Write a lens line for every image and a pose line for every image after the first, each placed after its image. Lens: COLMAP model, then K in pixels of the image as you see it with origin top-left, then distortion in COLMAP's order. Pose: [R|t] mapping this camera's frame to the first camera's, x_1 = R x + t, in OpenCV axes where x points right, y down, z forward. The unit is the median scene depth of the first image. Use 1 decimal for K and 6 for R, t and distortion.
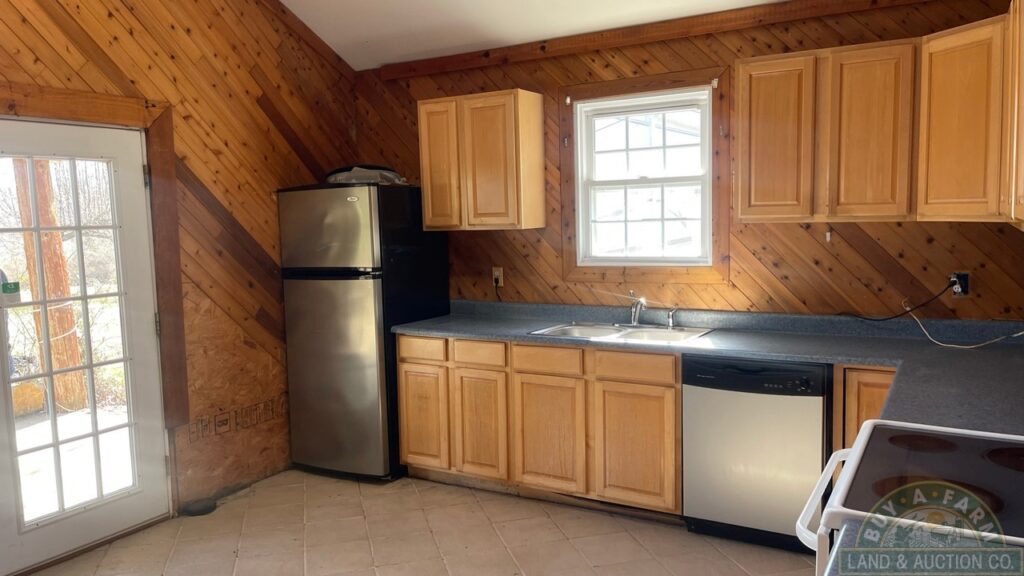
lens RADIAL K [[768.8, 0, 512.0], [0, 768.8, 288.0], [0, 0, 1]] dist [0.073904, -0.101698]
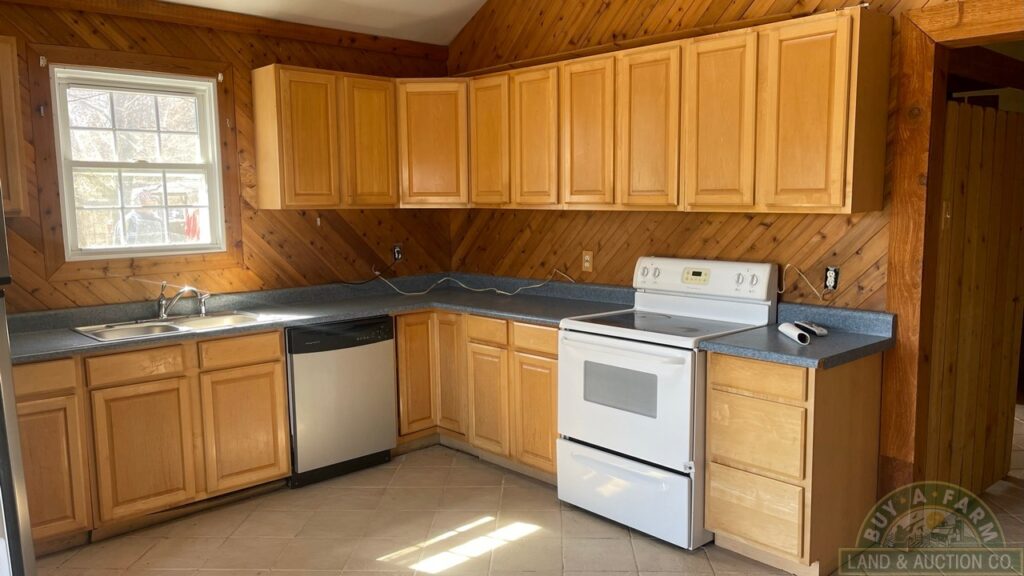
lens RADIAL K [[768.8, 0, 512.0], [0, 768.8, 288.0], [0, 0, 1]] dist [0.073904, -0.101698]
pose [[0.304329, -0.089031, 0.948397, -0.635271], [0.094783, 0.993512, 0.062852, -0.008458], [-0.947840, 0.070764, 0.310793, 0.311903]]
